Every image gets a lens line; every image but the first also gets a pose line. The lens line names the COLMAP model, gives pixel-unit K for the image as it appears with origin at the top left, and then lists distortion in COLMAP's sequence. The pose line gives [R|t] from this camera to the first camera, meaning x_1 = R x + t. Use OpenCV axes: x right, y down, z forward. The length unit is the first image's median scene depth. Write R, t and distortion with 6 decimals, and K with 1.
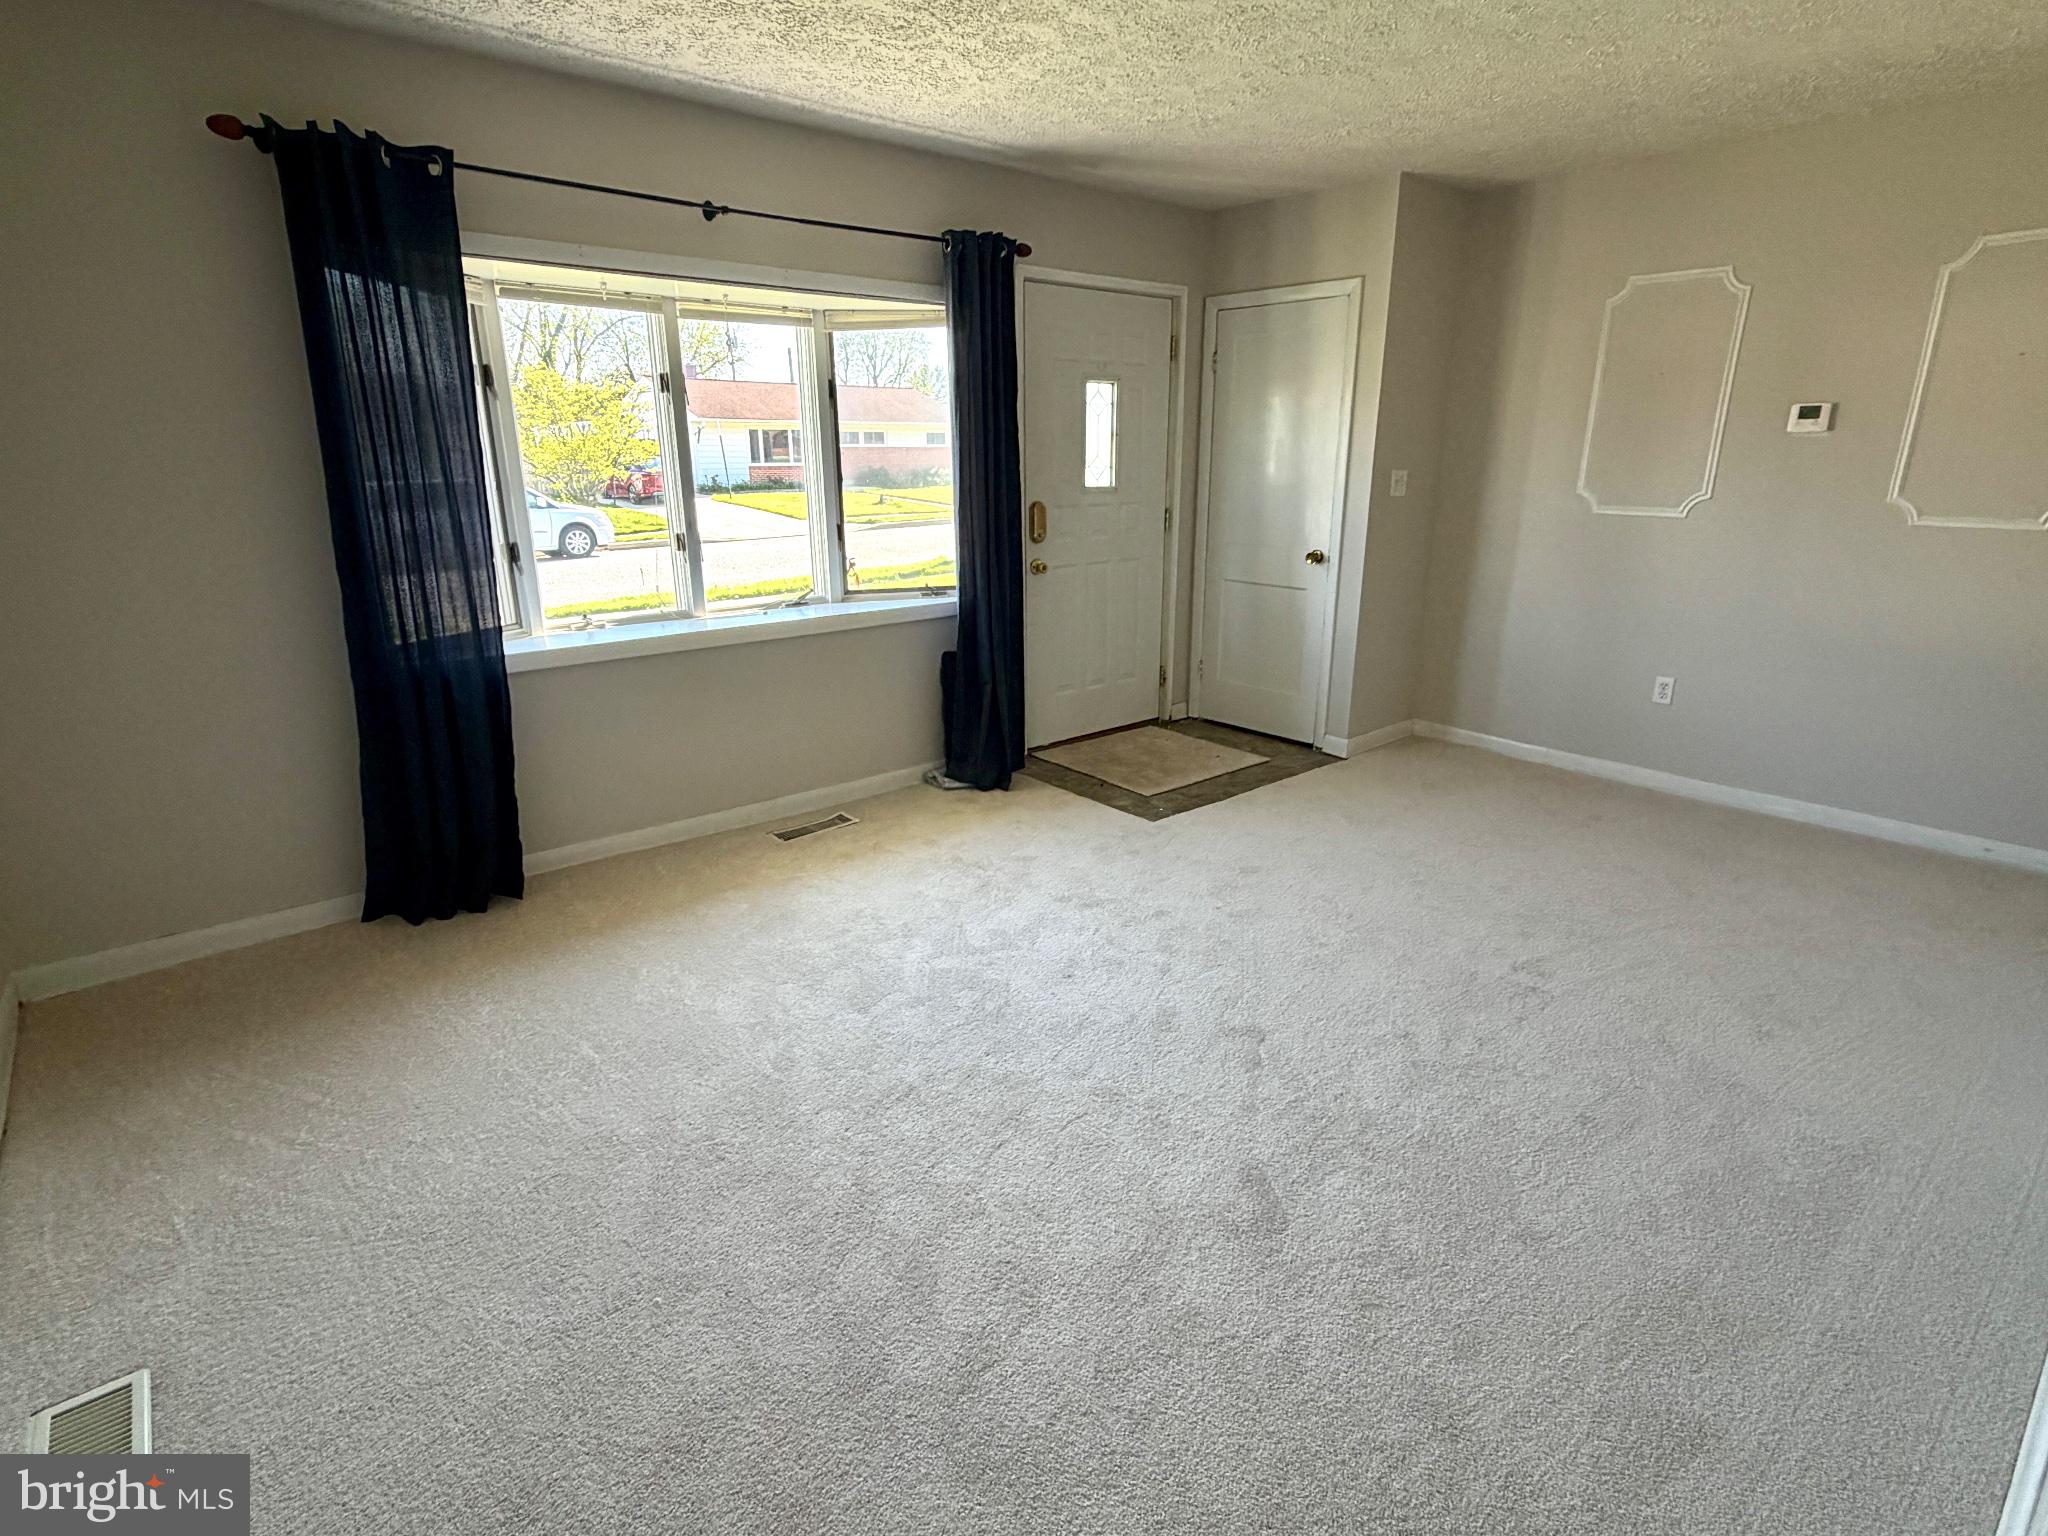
lens RADIAL K [[1038.2, 0, 1027.0], [0, 1038.2, 772.8], [0, 0, 1]] dist [0.003929, -0.000431]
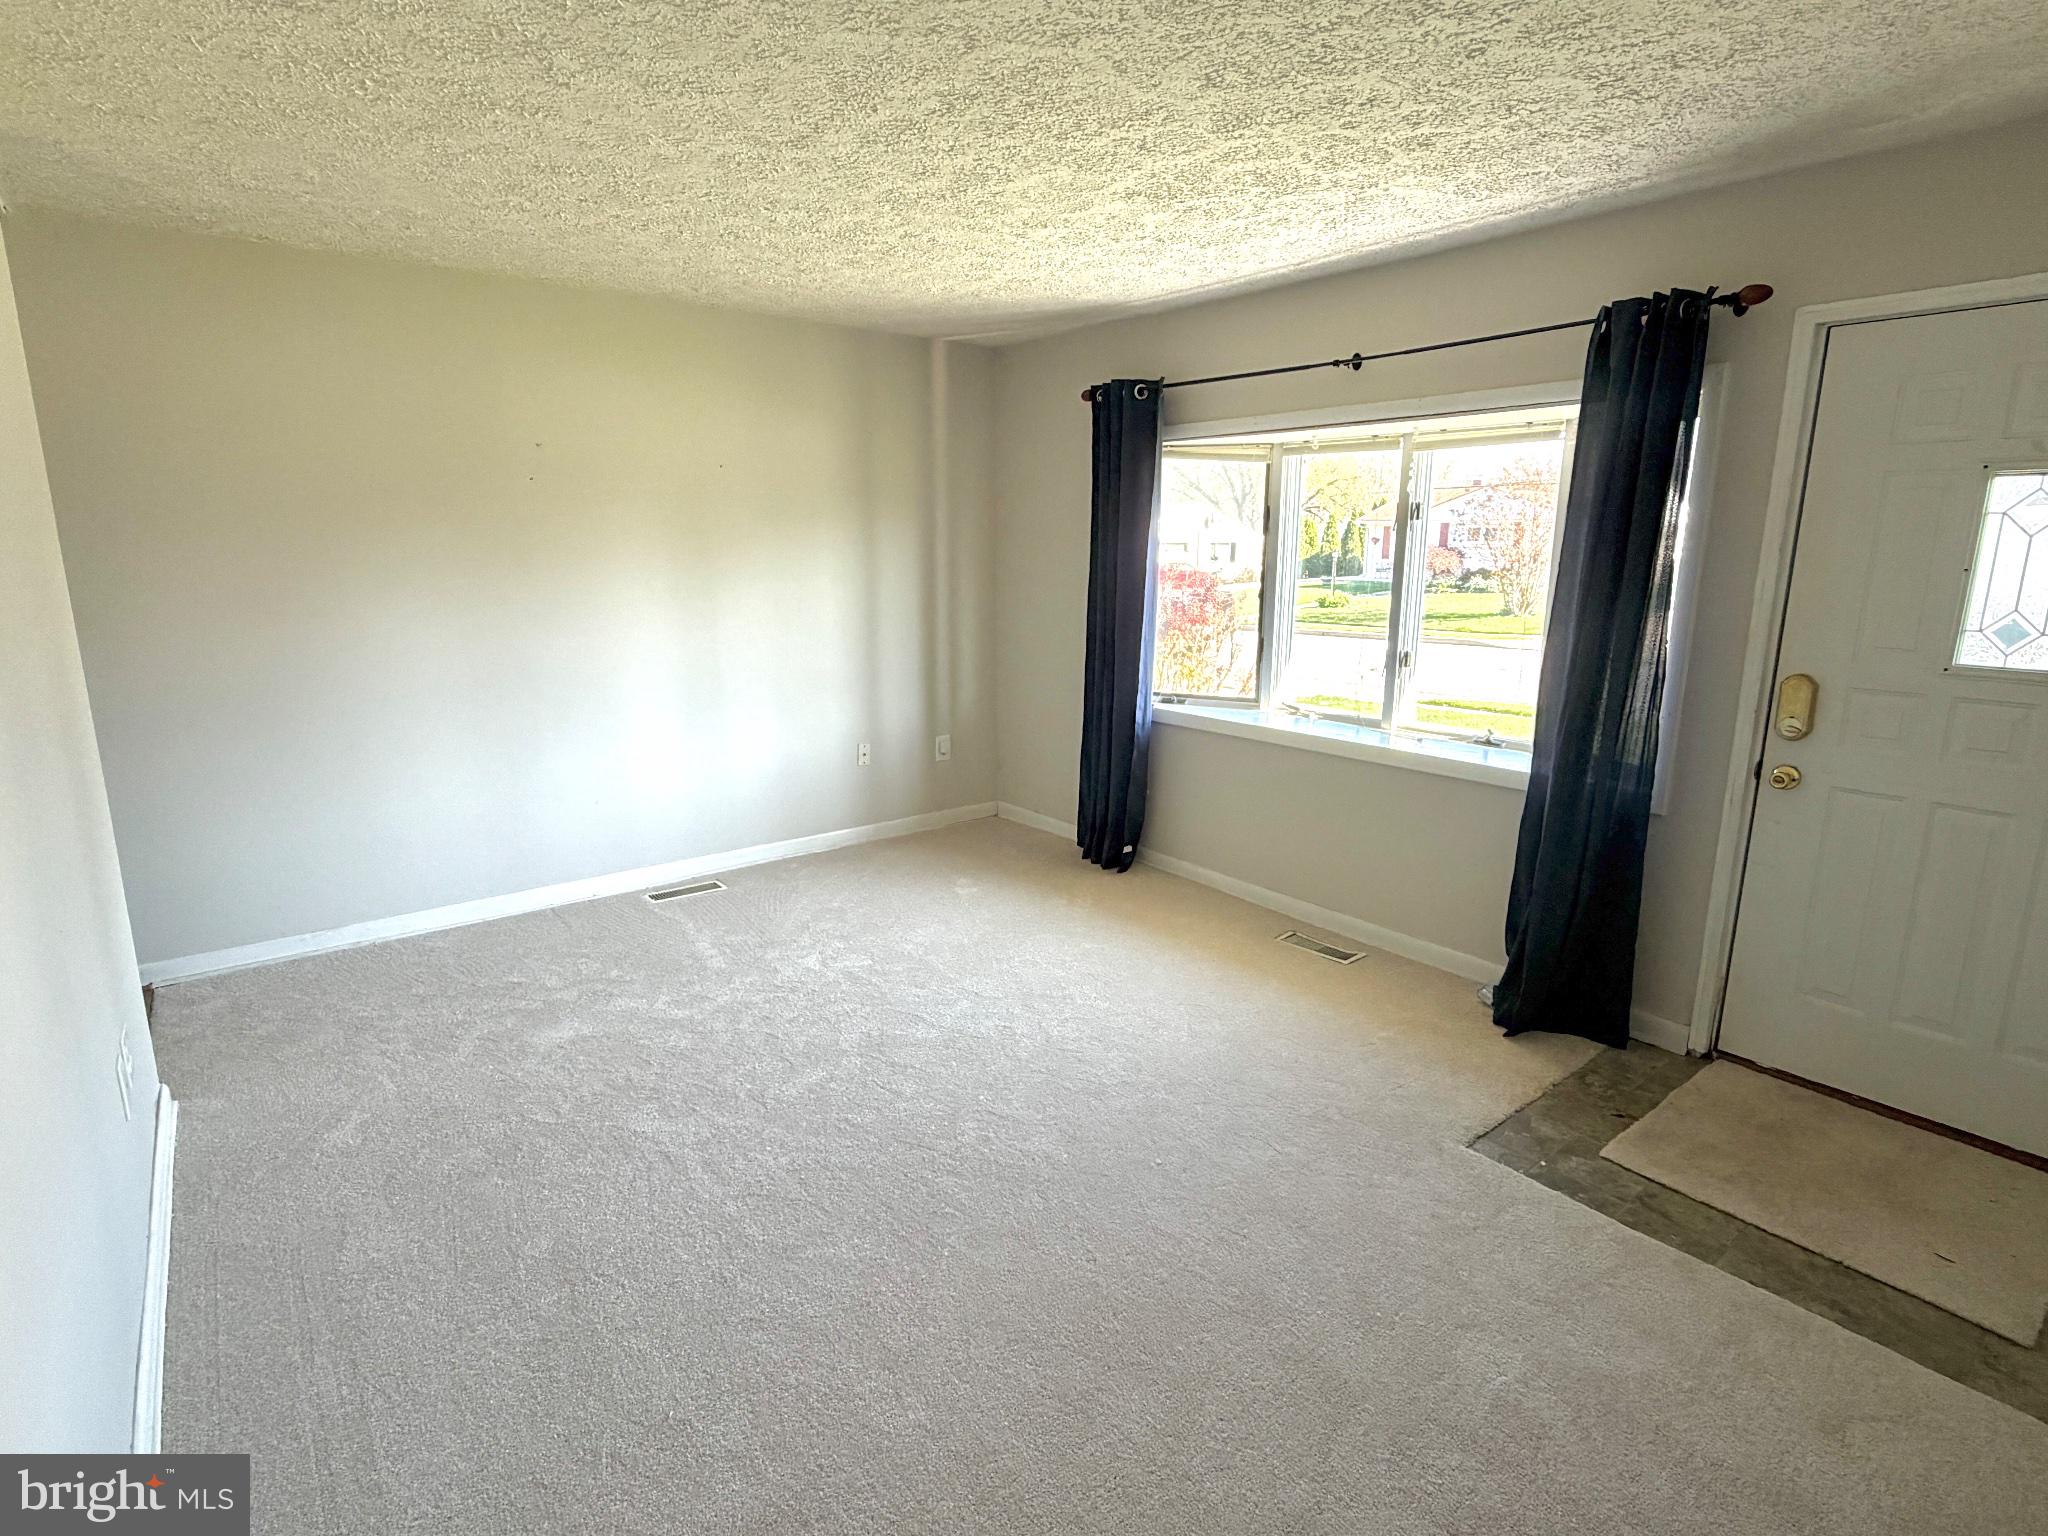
lens RADIAL K [[1038.2, 0, 1018.7], [0, 1038.2, 762.0], [0, 0, 1]] dist [0.003929, -0.000431]
pose [[-0.038615, 0.210893, -0.976746, 0.748172], [-0.304542, 0.928489, 0.212513, -0.238228], [0.951716, 0.305667, 0.028373, 0.660488]]
